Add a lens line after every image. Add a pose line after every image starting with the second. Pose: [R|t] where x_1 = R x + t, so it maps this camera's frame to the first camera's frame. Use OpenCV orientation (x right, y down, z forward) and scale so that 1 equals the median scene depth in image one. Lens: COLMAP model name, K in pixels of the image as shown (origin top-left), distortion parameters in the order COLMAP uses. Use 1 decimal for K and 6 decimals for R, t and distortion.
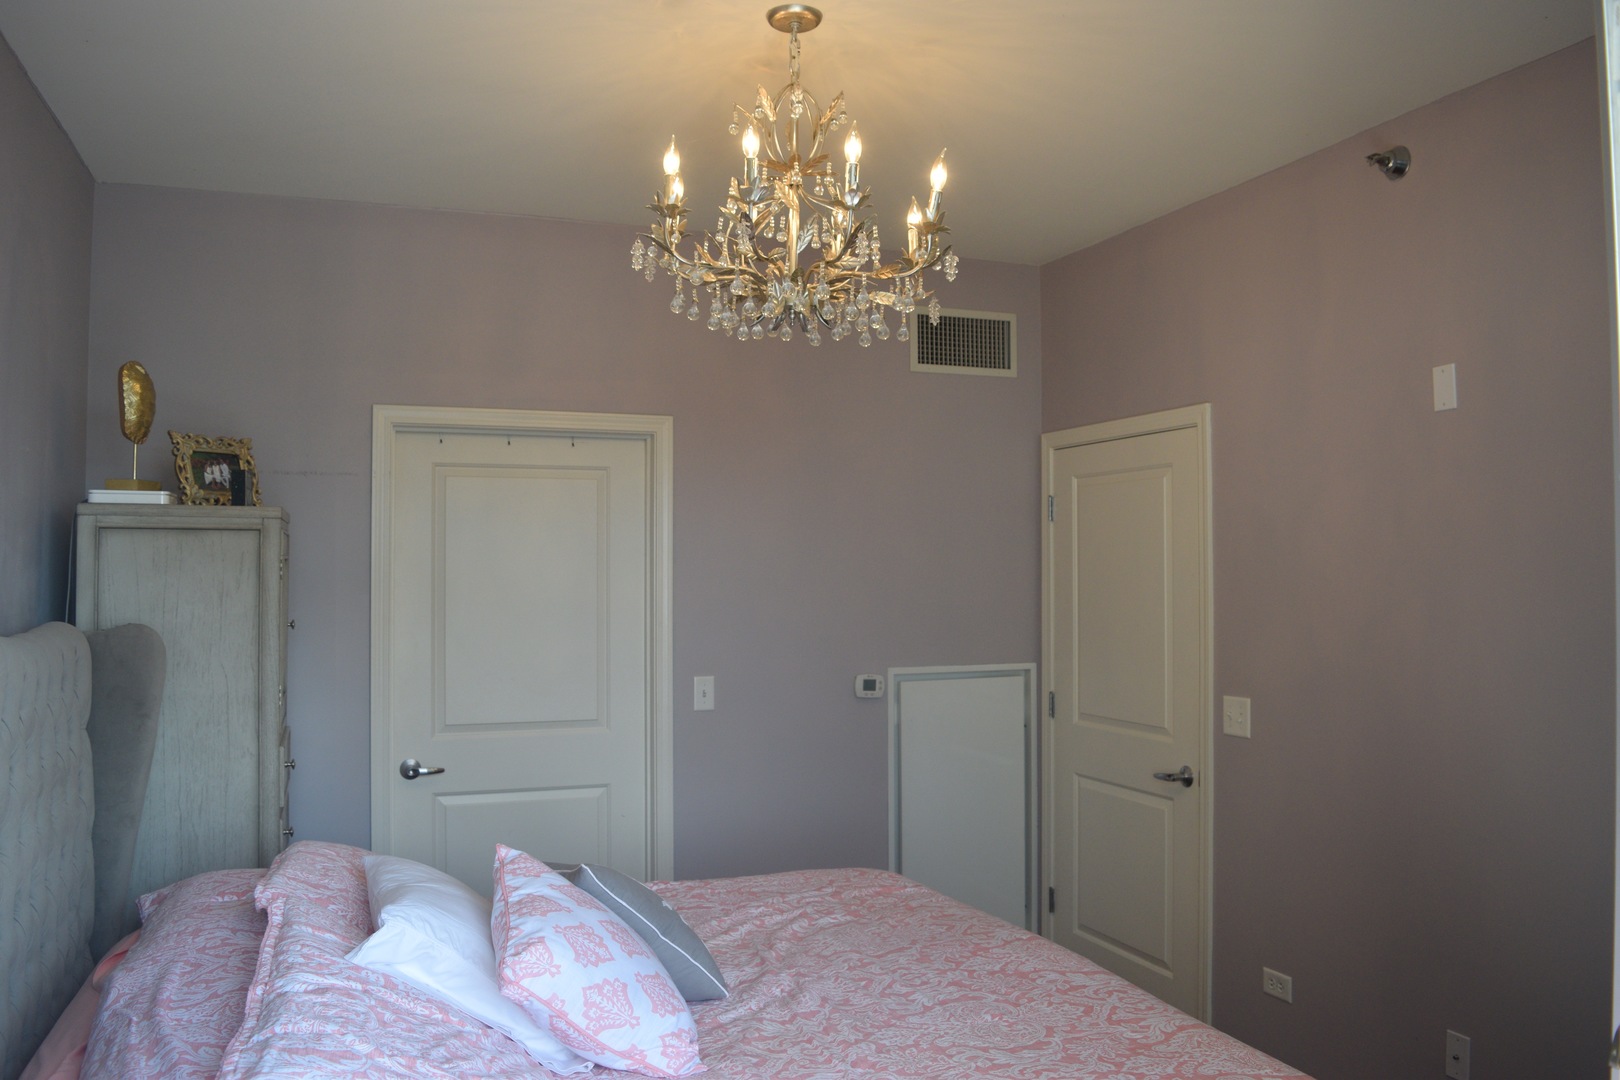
lens RADIAL K [[1273.5, 0, 812.4], [0, 1273.5, 543.1], [0, 0, 1]] dist [-0.083769, -0.001154]
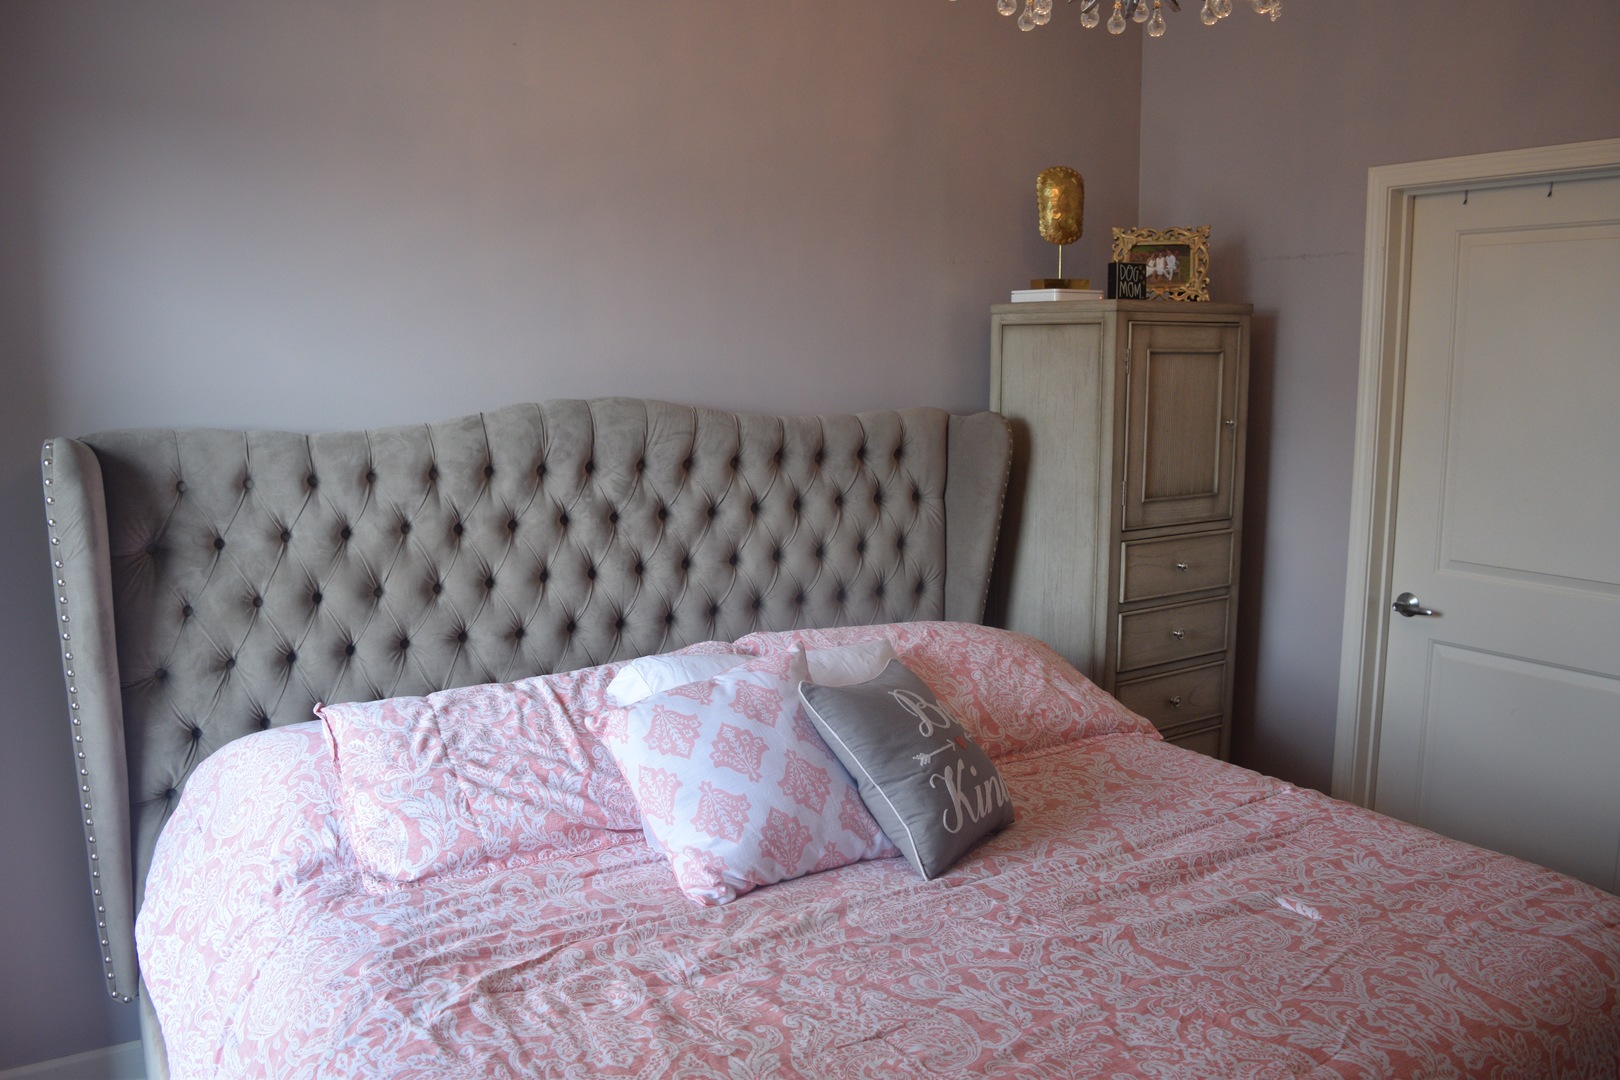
lens RADIAL K [[1273.5, 0, 808.7], [0, 1273.5, 532.6], [0, 0, 1]] dist [-0.083769, -0.001154]
pose [[0.212287, 0.138595, -0.967329, 0.510626], [0.021213, 0.989005, 0.146356, 0.001587], [0.976977, -0.051589, 0.207012, 0.562464]]
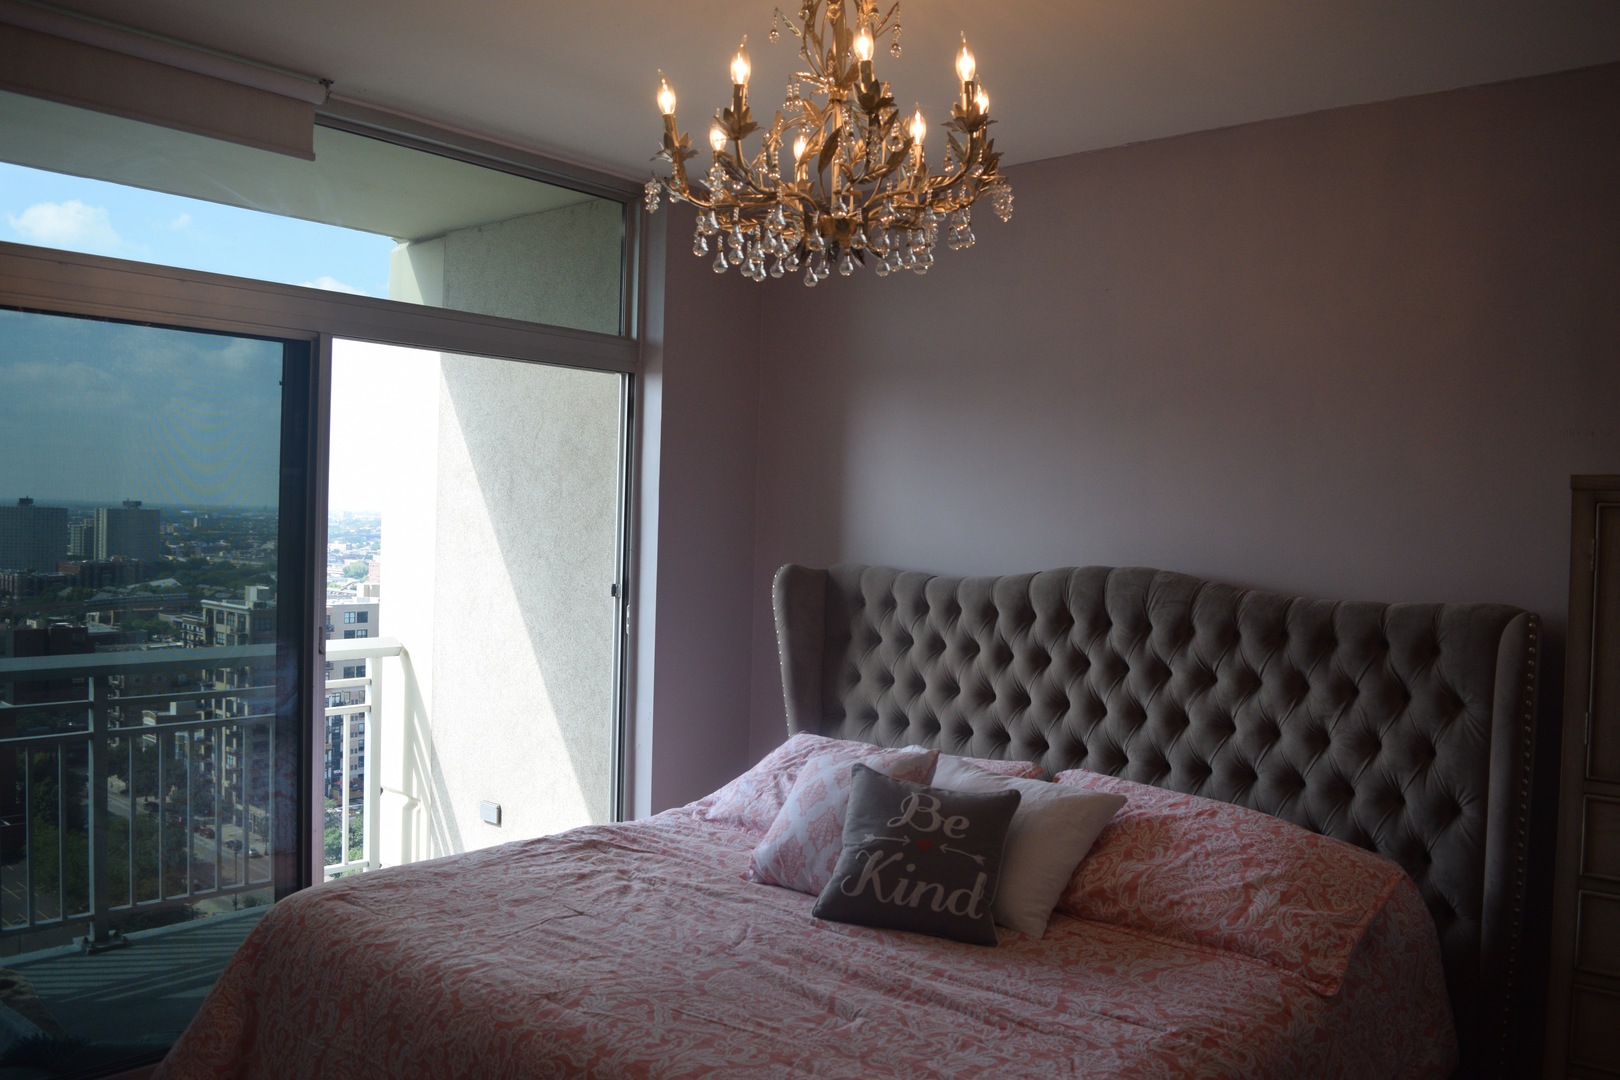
lens RADIAL K [[1273.5, 0, 804.6], [0, 1273.5, 539.4], [0, 0, 1]] dist [-0.083769, -0.001154]
pose [[-0.879857, -0.011944, -0.475088, 0.346514], [-0.012937, 0.999916, -0.001180, 0.017028], [0.475062, 0.005108, -0.879937, 1.462806]]
